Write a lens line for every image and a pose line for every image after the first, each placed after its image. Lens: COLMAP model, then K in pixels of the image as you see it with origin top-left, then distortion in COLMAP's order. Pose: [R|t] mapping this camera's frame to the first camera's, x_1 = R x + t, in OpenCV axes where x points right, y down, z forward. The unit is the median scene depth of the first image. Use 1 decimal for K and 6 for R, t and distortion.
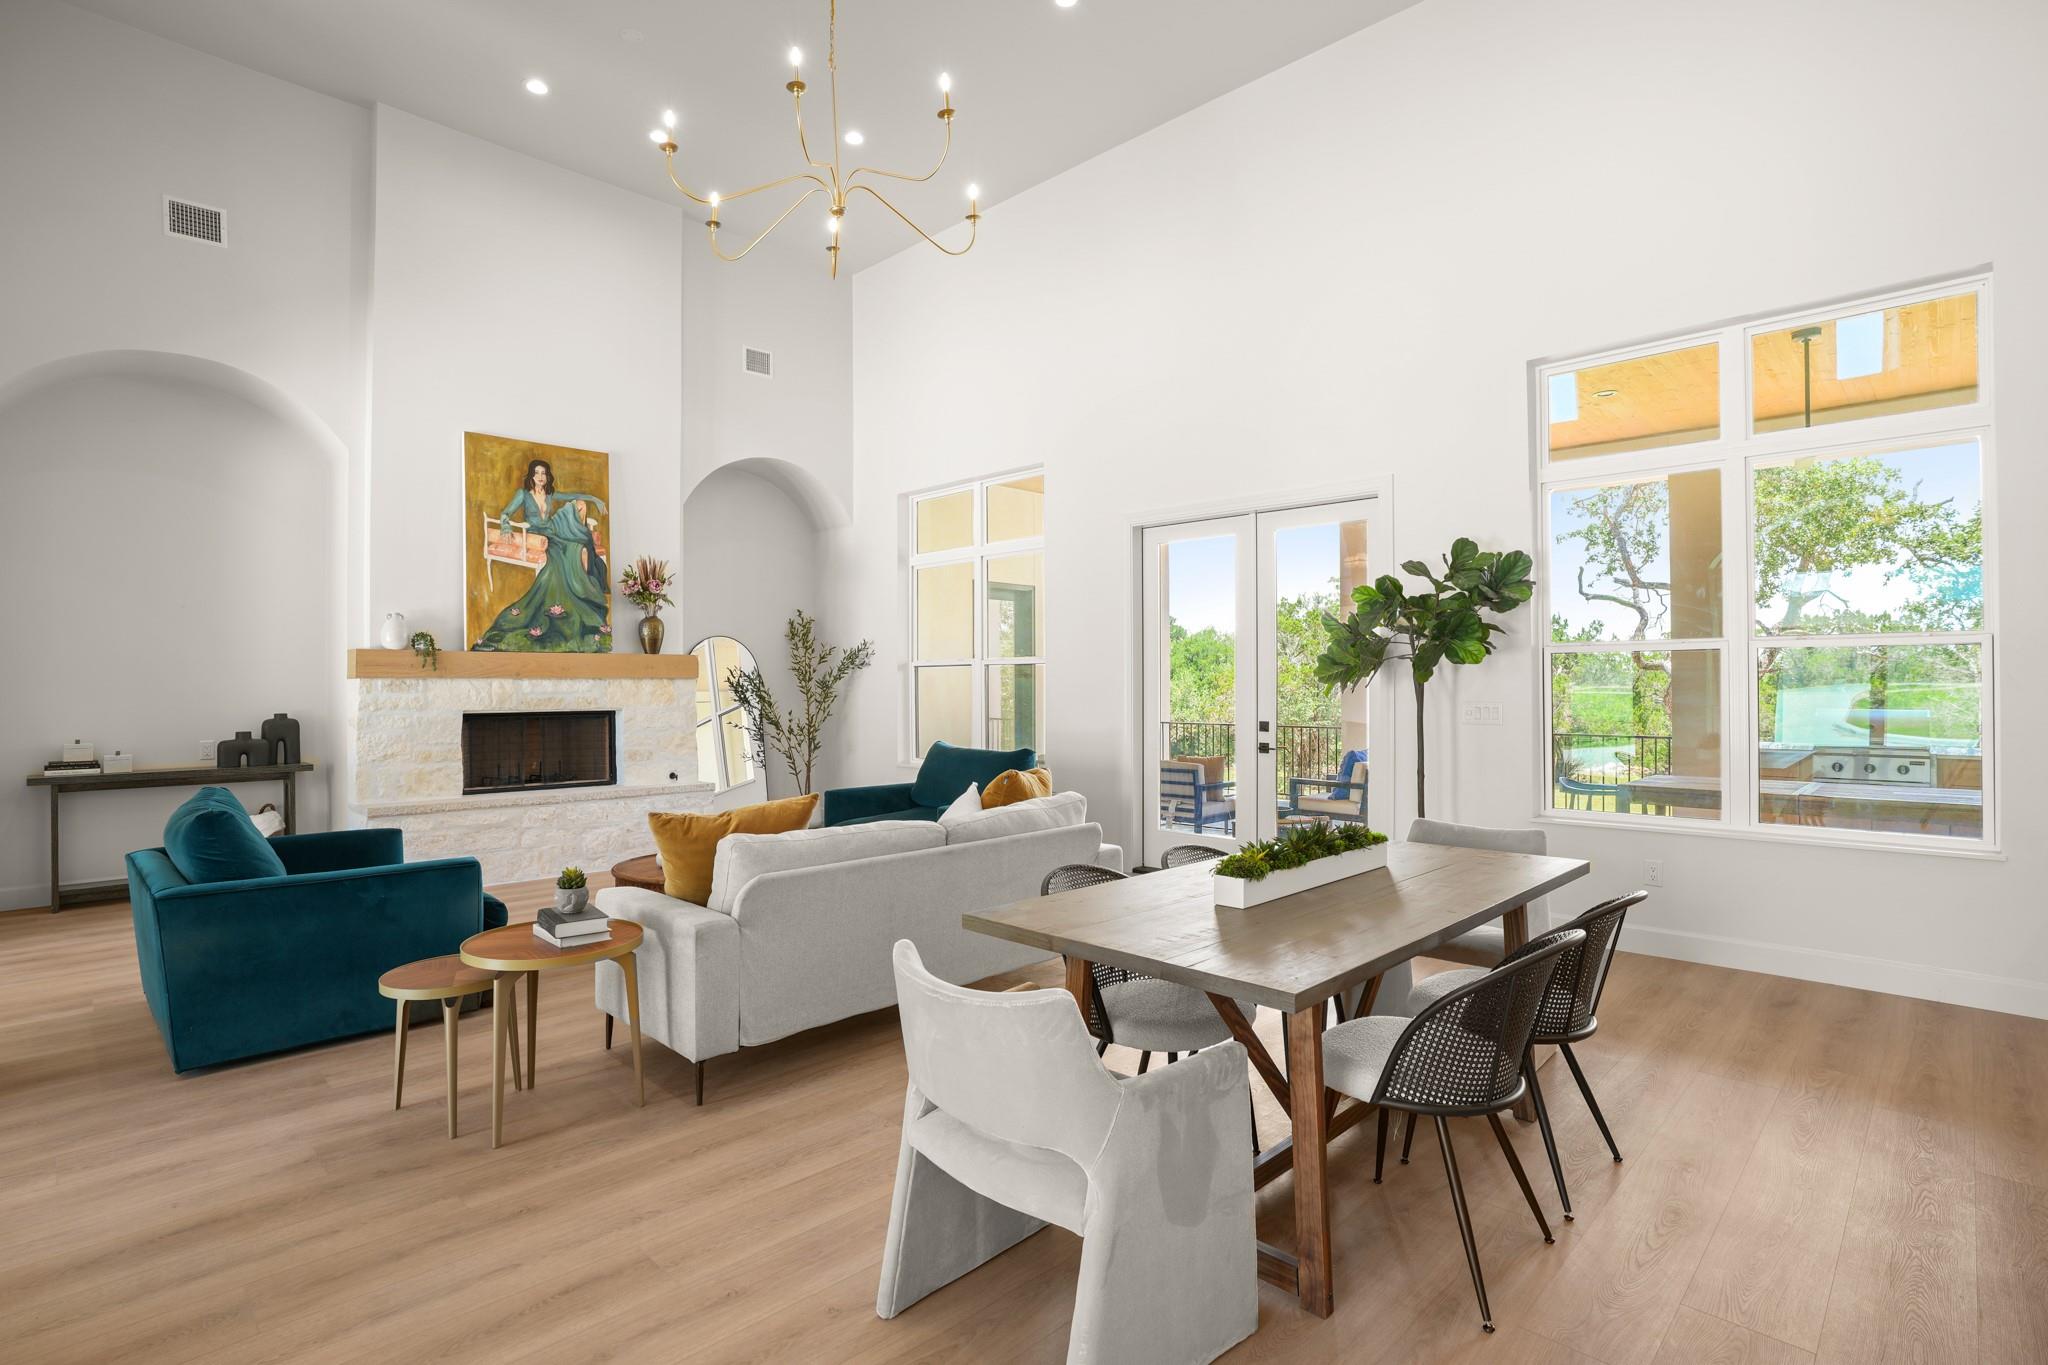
lens RADIAL K [[1008.2, 0, 1021.9], [0, 1008.2, 674.5], [0, 0, 1]] dist [-0.055169, 0.026175]
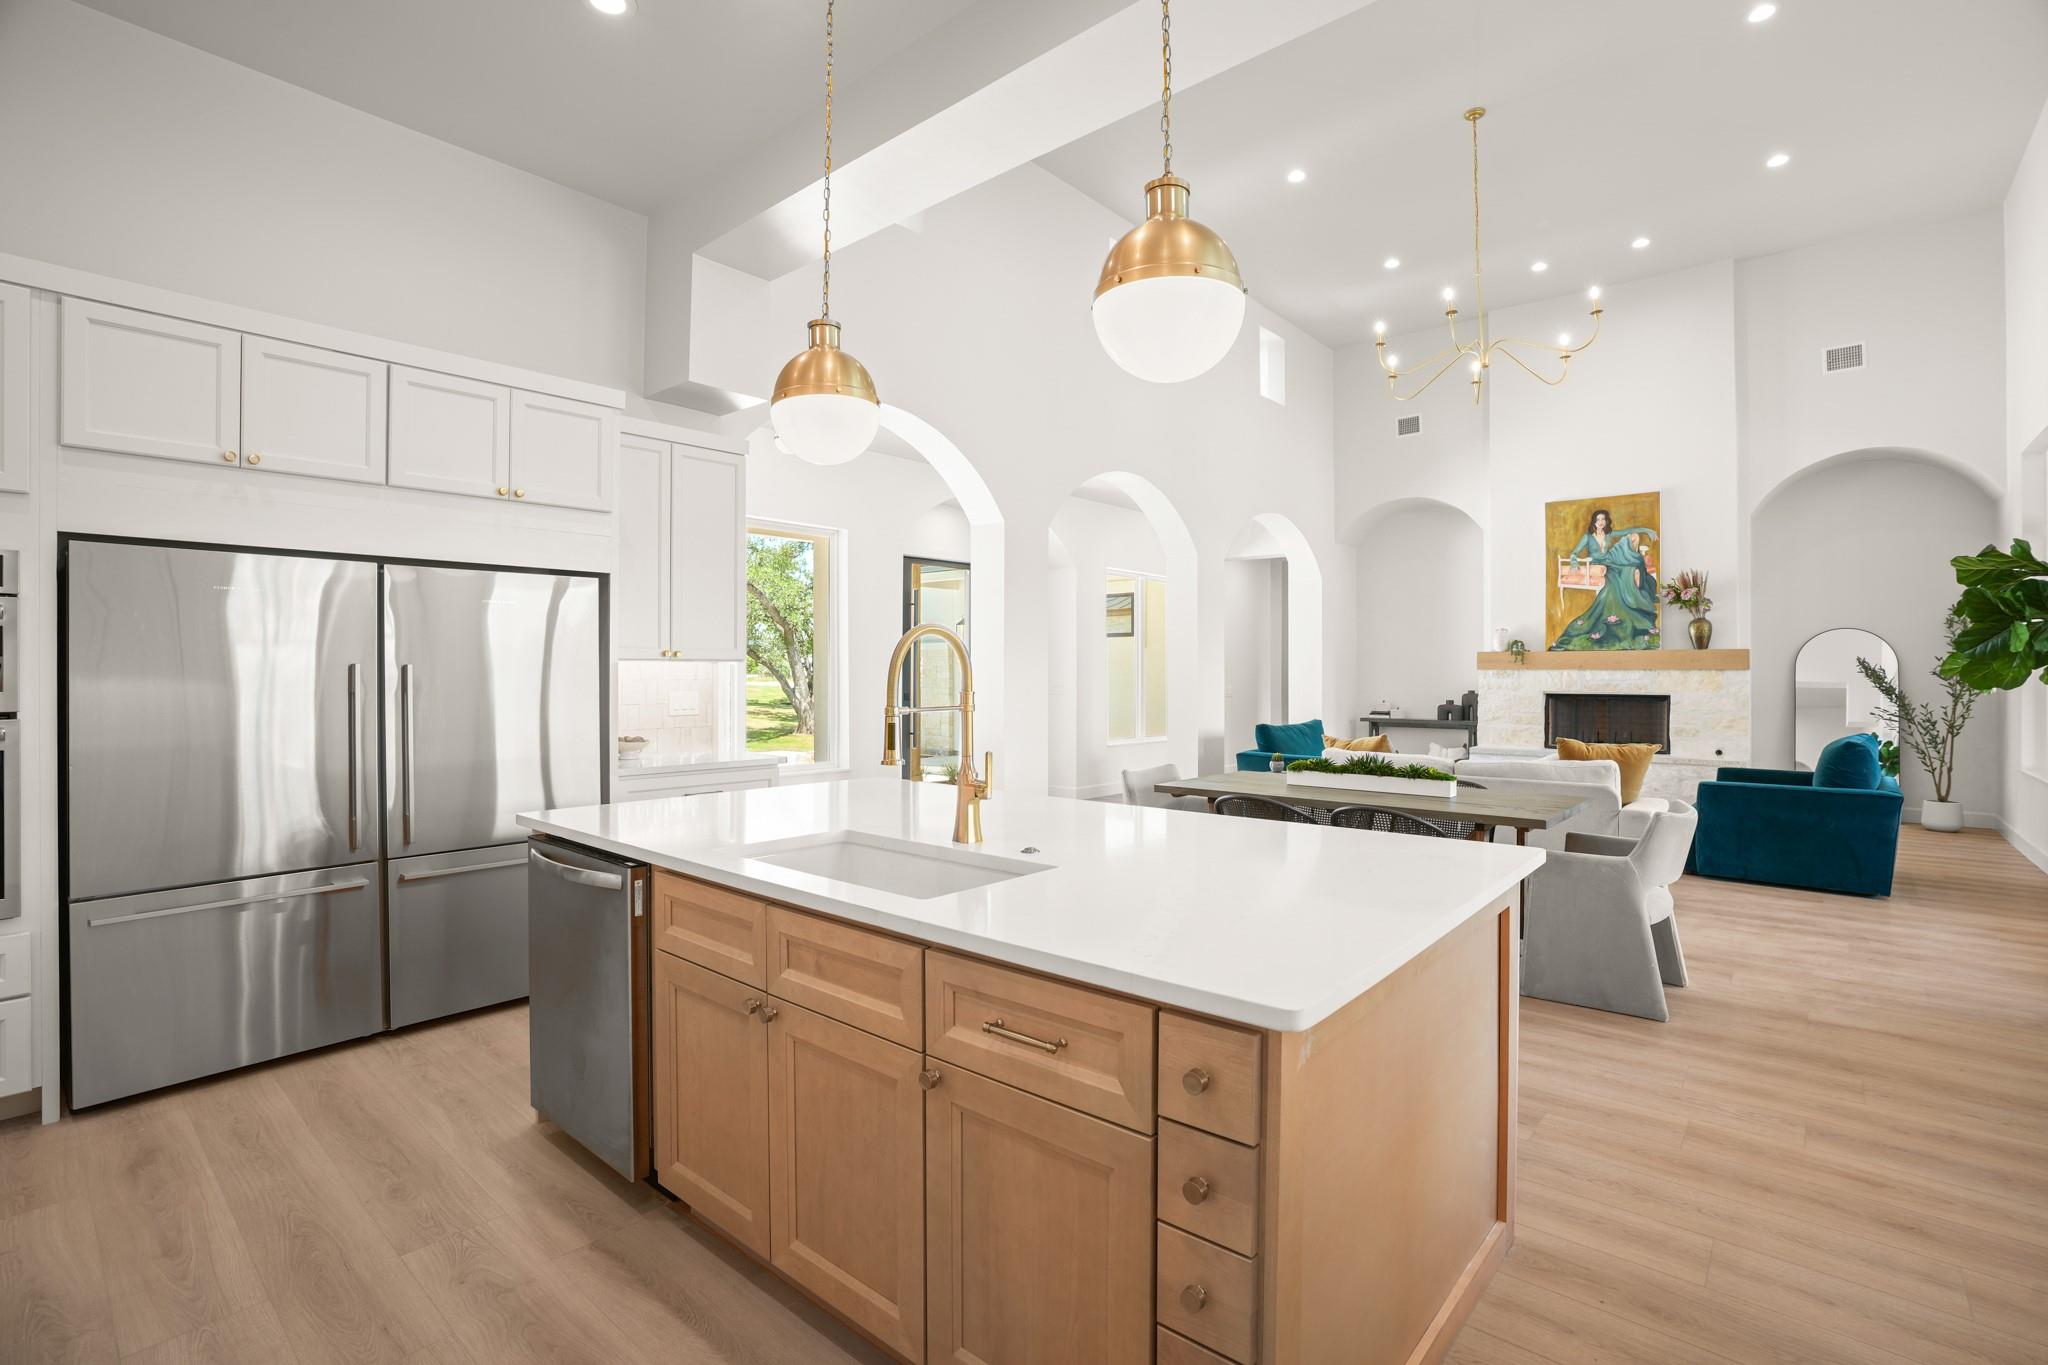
lens RADIAL K [[947.2, 0, 1026.9], [0, 947.2, 666.7], [0, 0, 1]] dist [-0.065285, 0.026509]
pose [[0.063364, -0.003196, -0.997985, 0.740238], [0.004360, 0.999986, -0.002925, 0.000158], [0.997981, -0.004166, 0.063377, 0.132475]]
